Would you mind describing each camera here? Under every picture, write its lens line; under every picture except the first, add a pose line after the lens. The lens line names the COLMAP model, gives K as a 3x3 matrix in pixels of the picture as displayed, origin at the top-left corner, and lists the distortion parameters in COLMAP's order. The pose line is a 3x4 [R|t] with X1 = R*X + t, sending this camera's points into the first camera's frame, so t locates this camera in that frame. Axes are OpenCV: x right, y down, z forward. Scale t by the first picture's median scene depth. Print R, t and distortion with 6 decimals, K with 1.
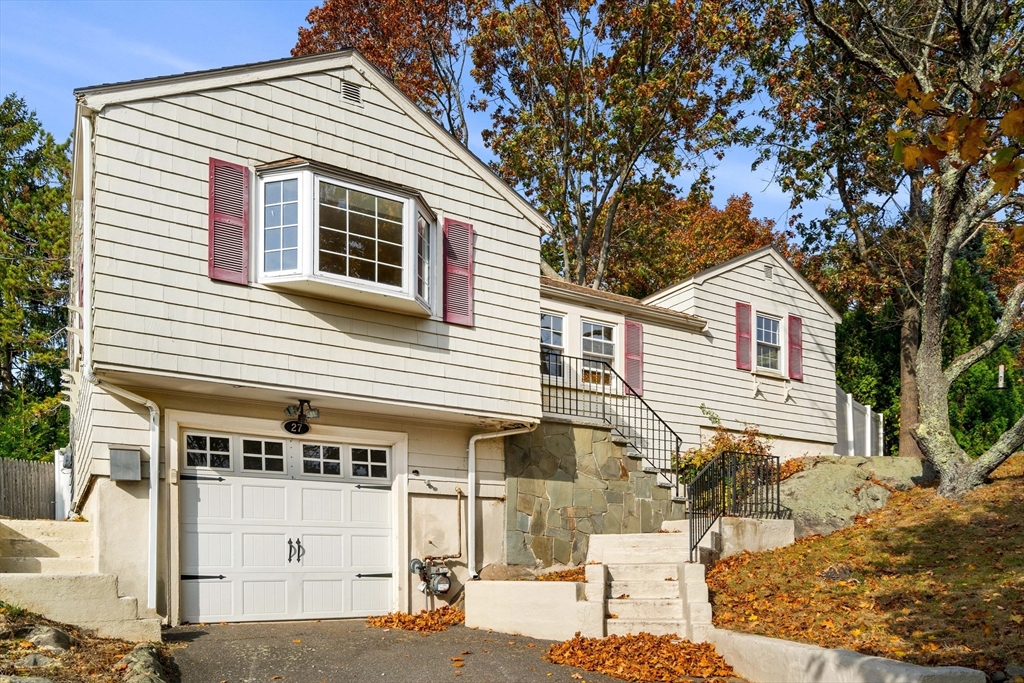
lens RADIAL K [[690.2, 0, 515.0], [0, 690.2, 390.9], [0, 0, 1]] dist [0.001422, -0.001007]
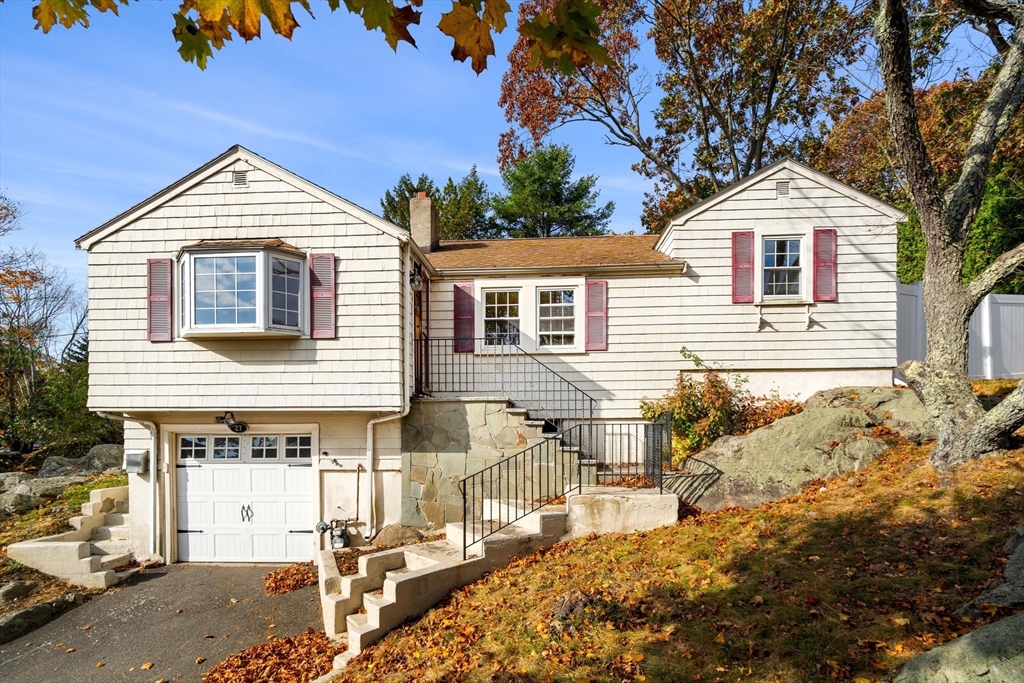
lens RADIAL K [[476.0, 0, 512.0], [0, 476.0, 341.5], [0, 0, 1]] dist [-0.005339, -0.000264]
pose [[0.844636, -0.106221, -0.524697, 0.640794], [0.140897, 0.989671, 0.026459, -0.064443], [0.516467, -0.096277, 0.850878, 0.436797]]
